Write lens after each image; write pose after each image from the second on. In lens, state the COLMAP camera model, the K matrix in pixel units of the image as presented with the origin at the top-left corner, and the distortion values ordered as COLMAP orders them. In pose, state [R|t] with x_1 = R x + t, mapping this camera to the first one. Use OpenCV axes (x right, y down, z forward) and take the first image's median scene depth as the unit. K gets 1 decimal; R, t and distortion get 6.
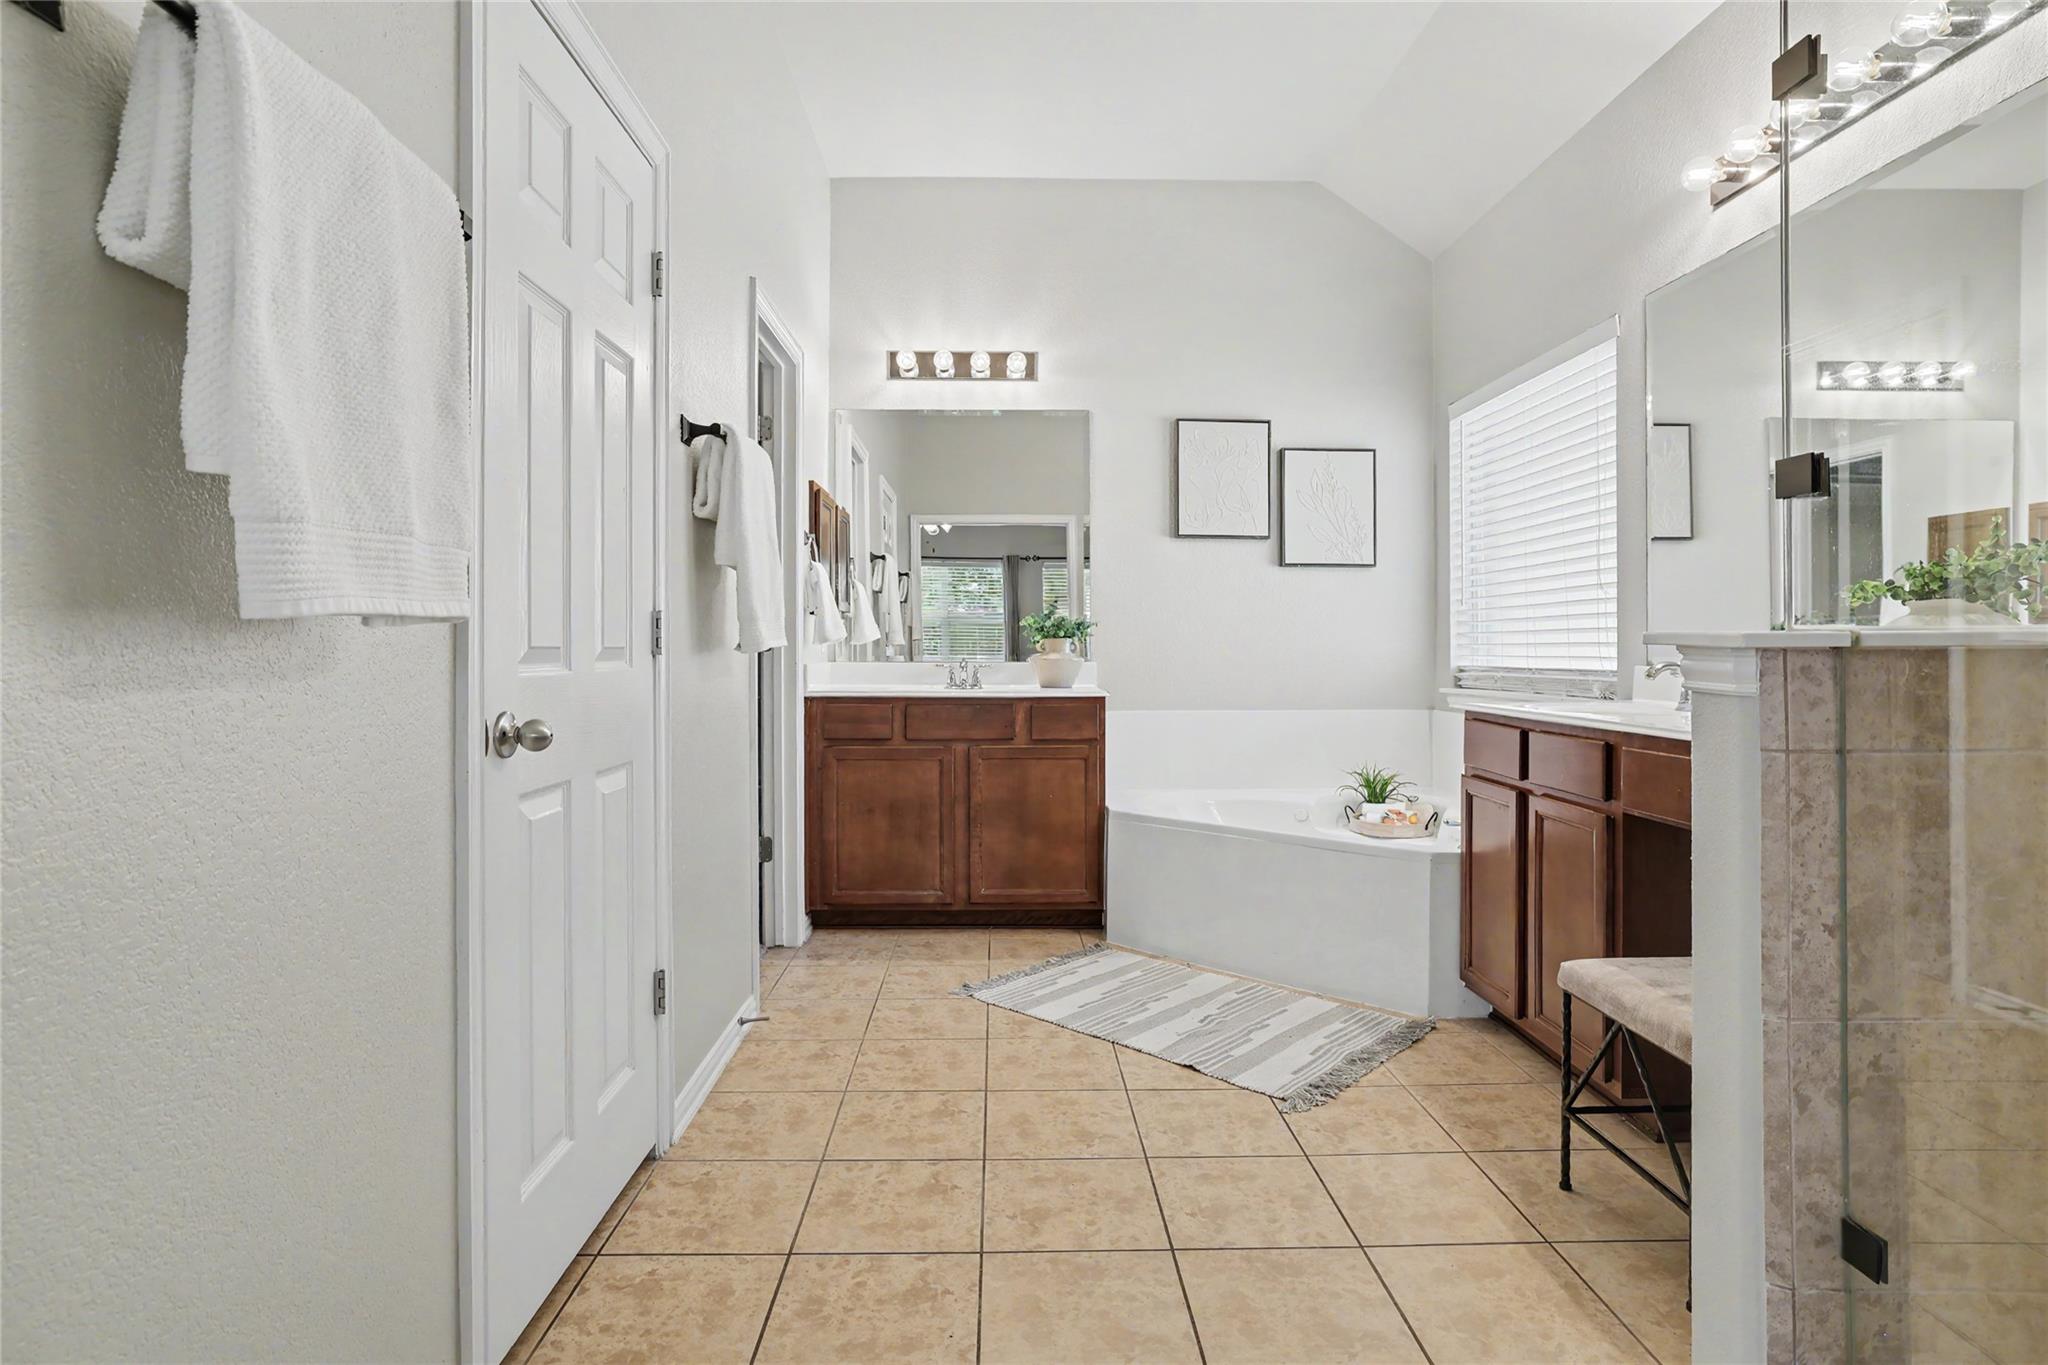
lens RADIAL K [[1057.4, 0, 1022.3], [0, 1057.4, 652.0], [0, 0, 1]] dist [-0.011126, 0.010386]
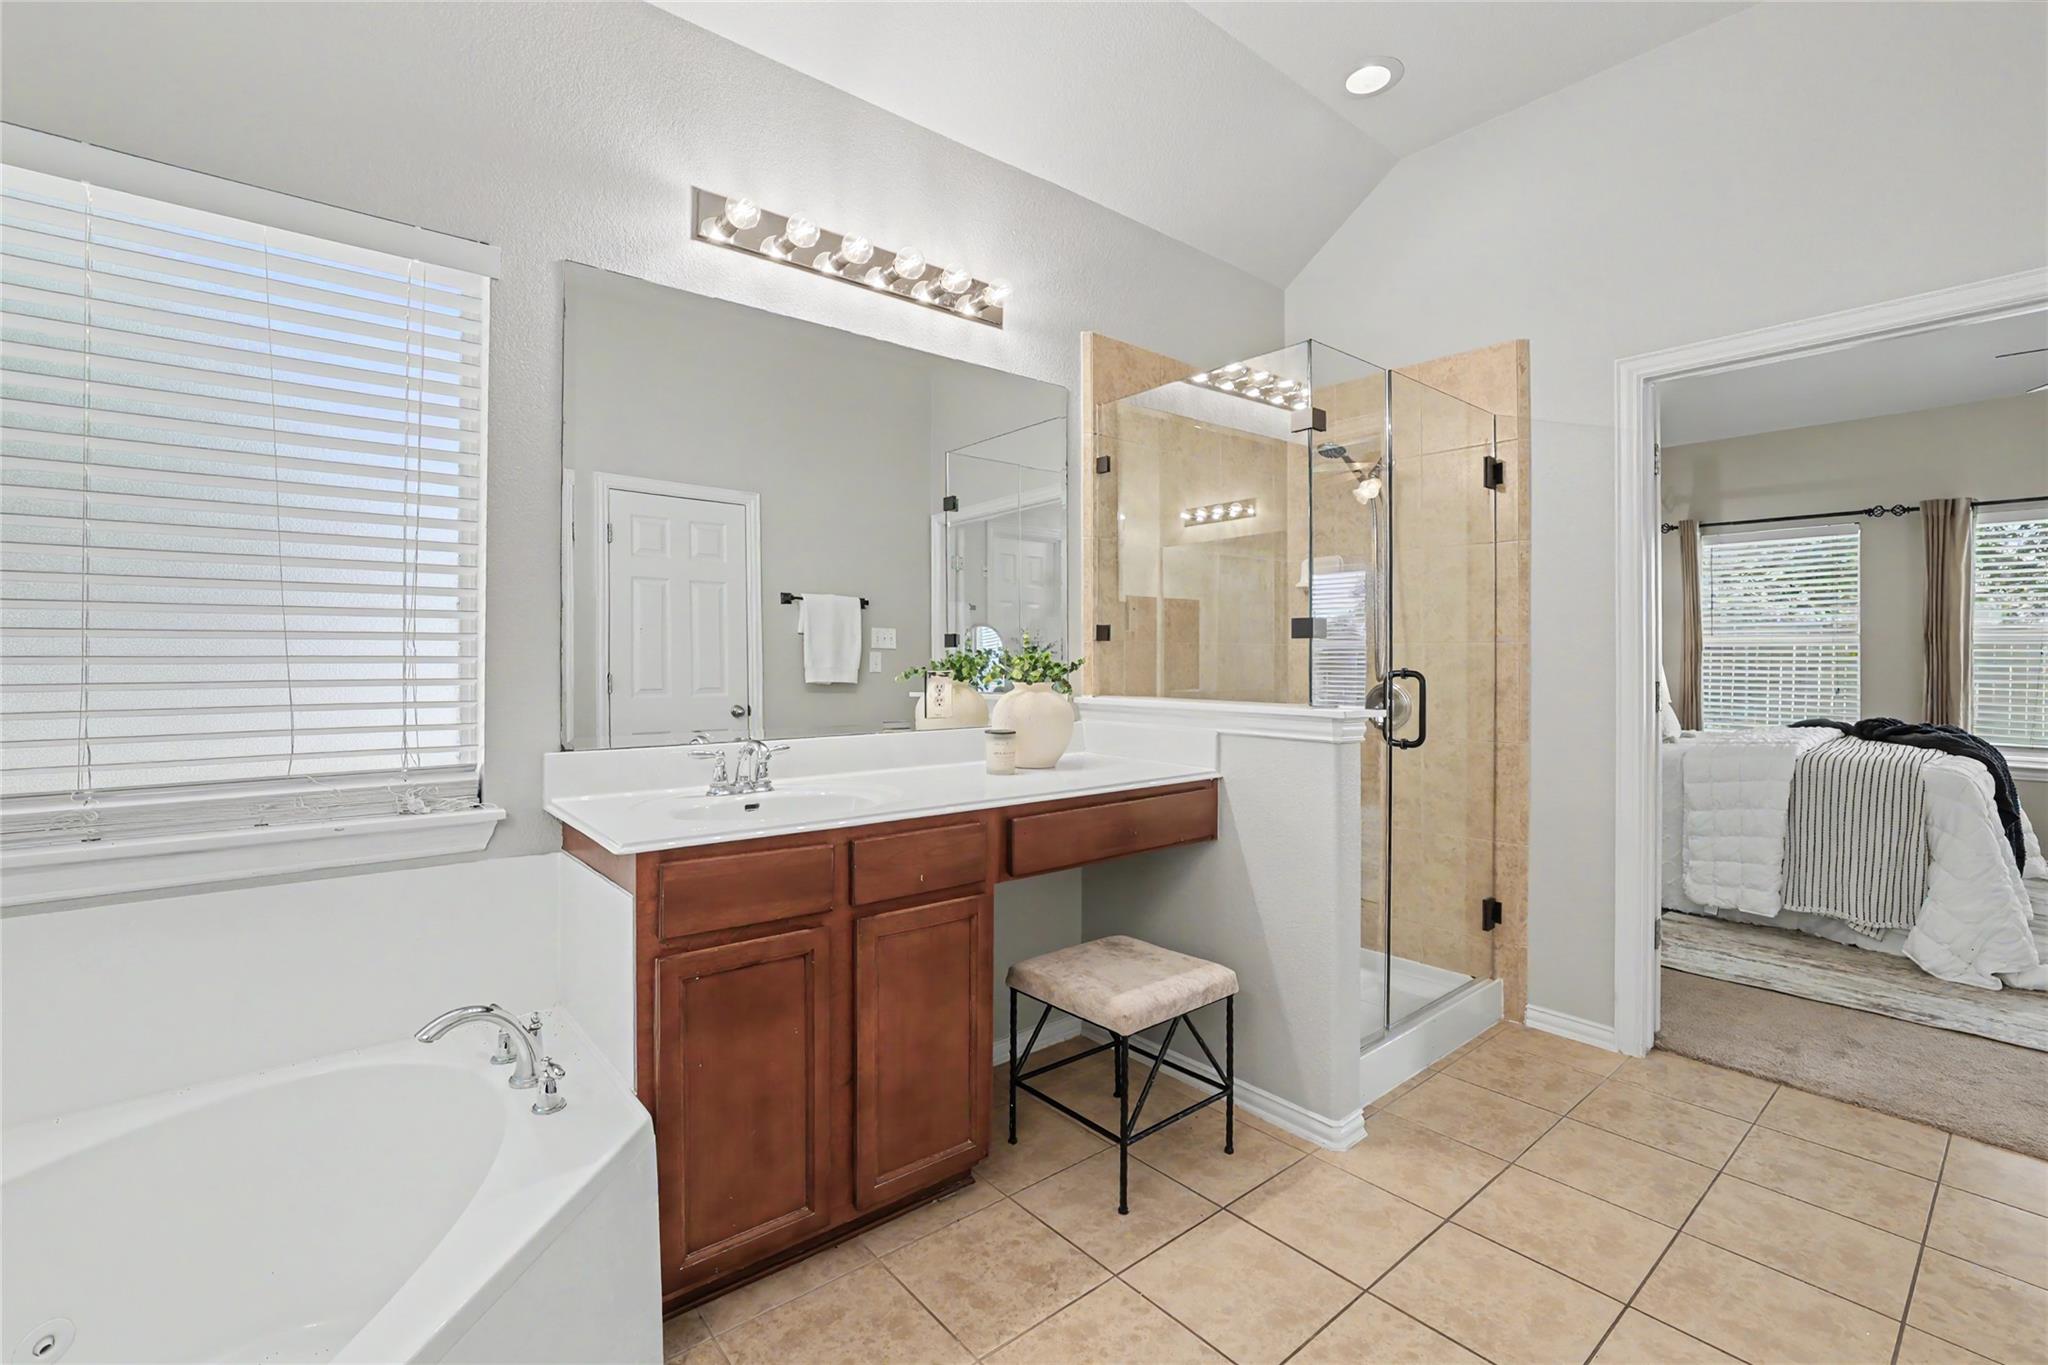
lens RADIAL K [[886.2, 0, 1031.8], [0, 886.2, 654.0], [0, 0, 1]] dist [-0.033598, 0.008440]
pose [[-0.622723, 0.000326, 0.782442, -0.079586], [-0.001281, 0.999998, -0.001436, -0.043419], [-0.782441, -0.001896, -0.622722, 0.877155]]
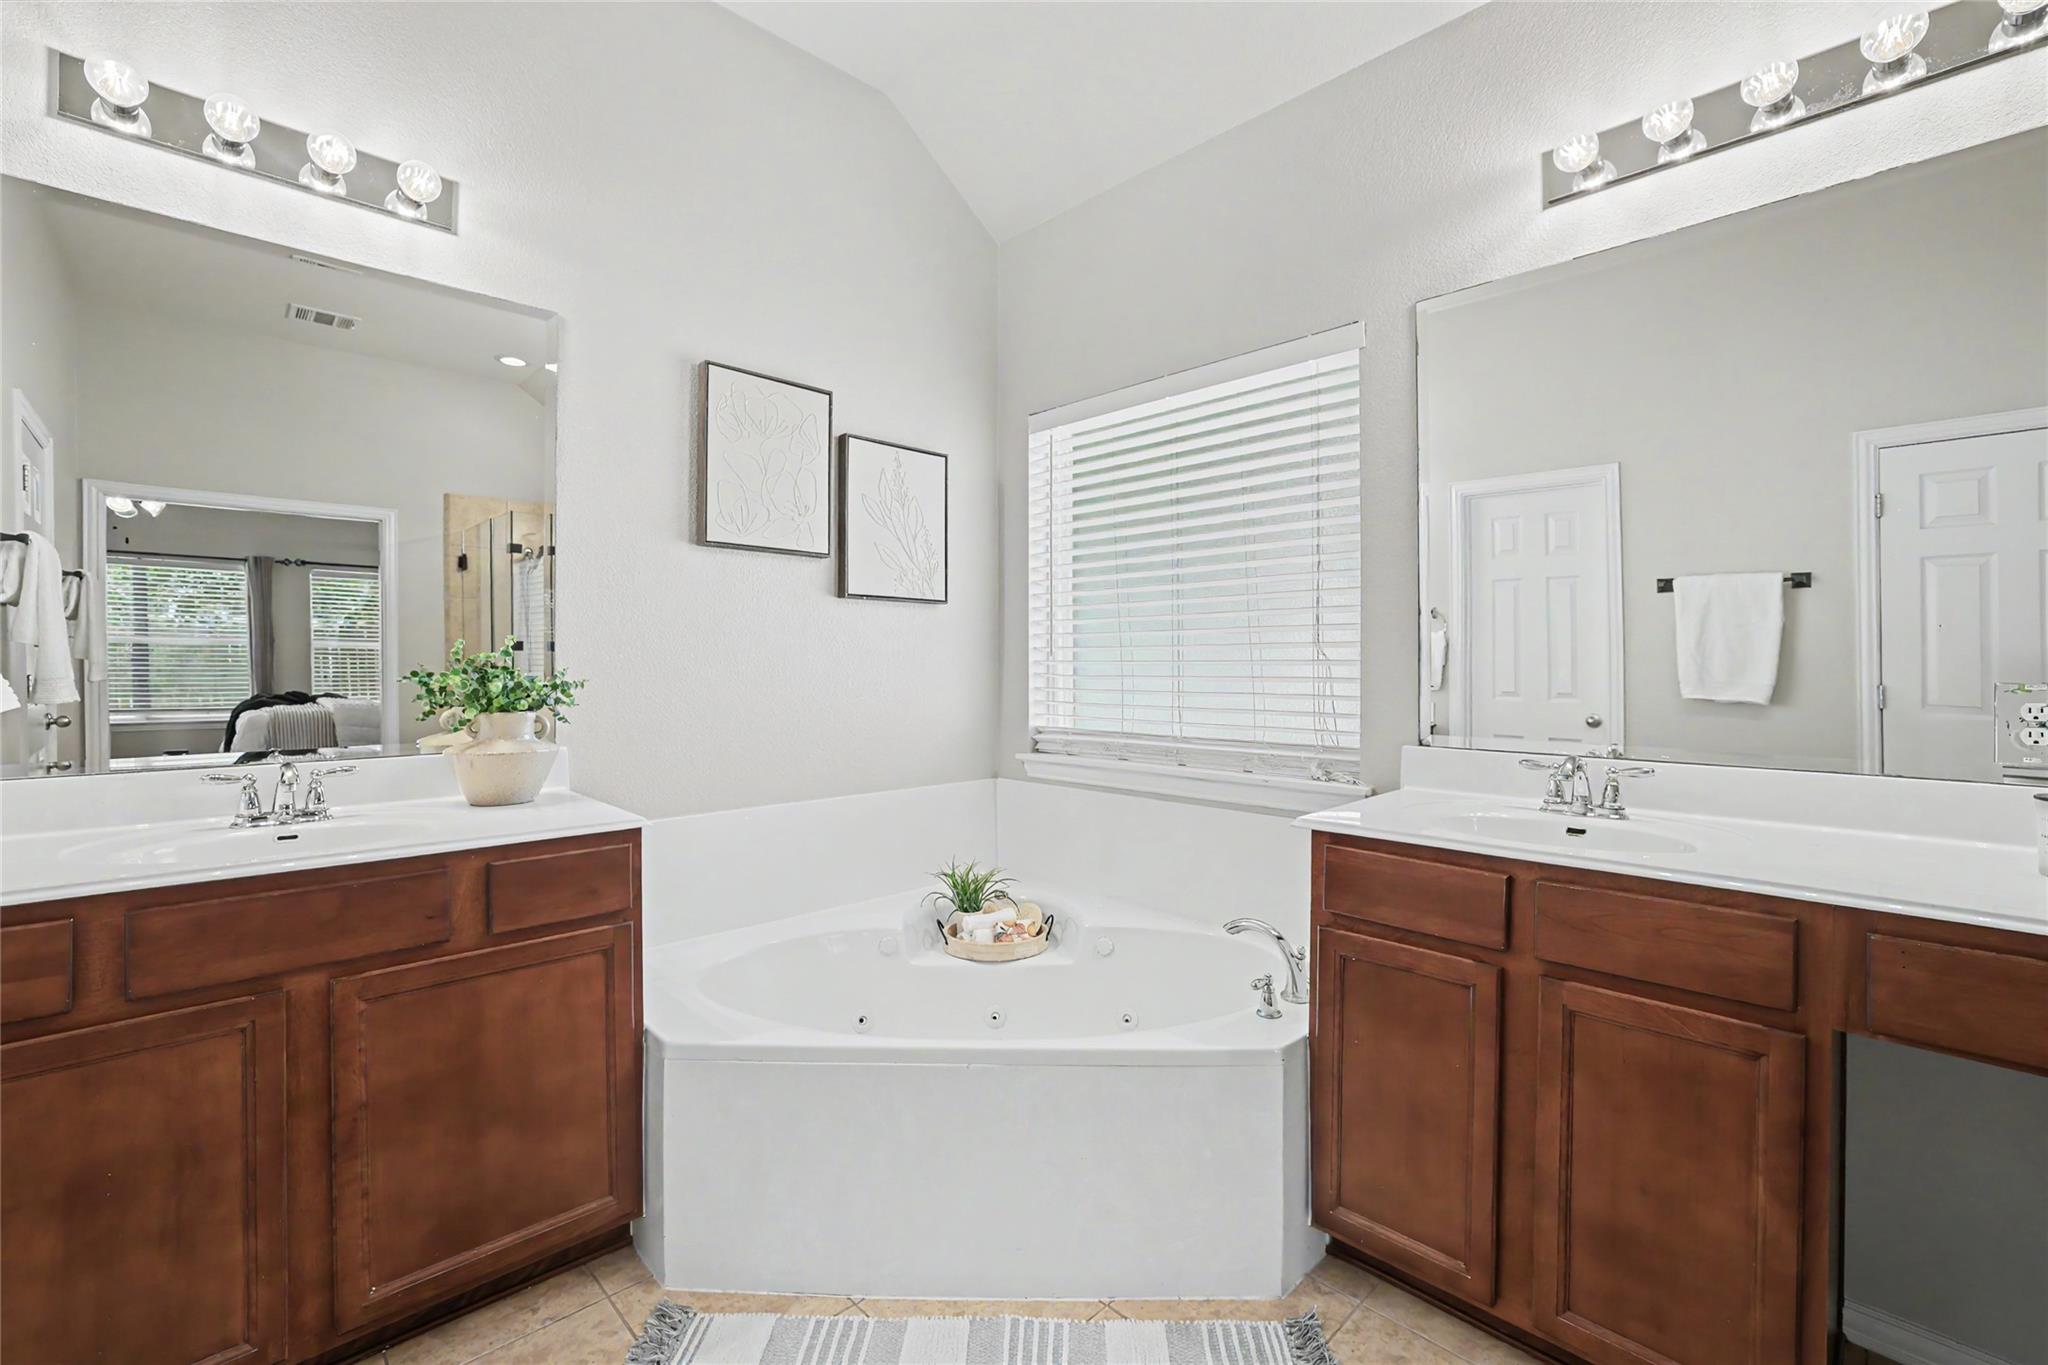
lens RADIAL K [[886.2, 0, 1029.2], [0, 886.2, 663.3], [0, 0, 1]] dist [-0.033598, 0.008440]
pose [[0.737284, -0.000524, 0.675583, -0.079223], [0.002450, 0.999995, -0.001898, -0.040036], [-0.675578, 0.003055, 0.737282, 0.541080]]
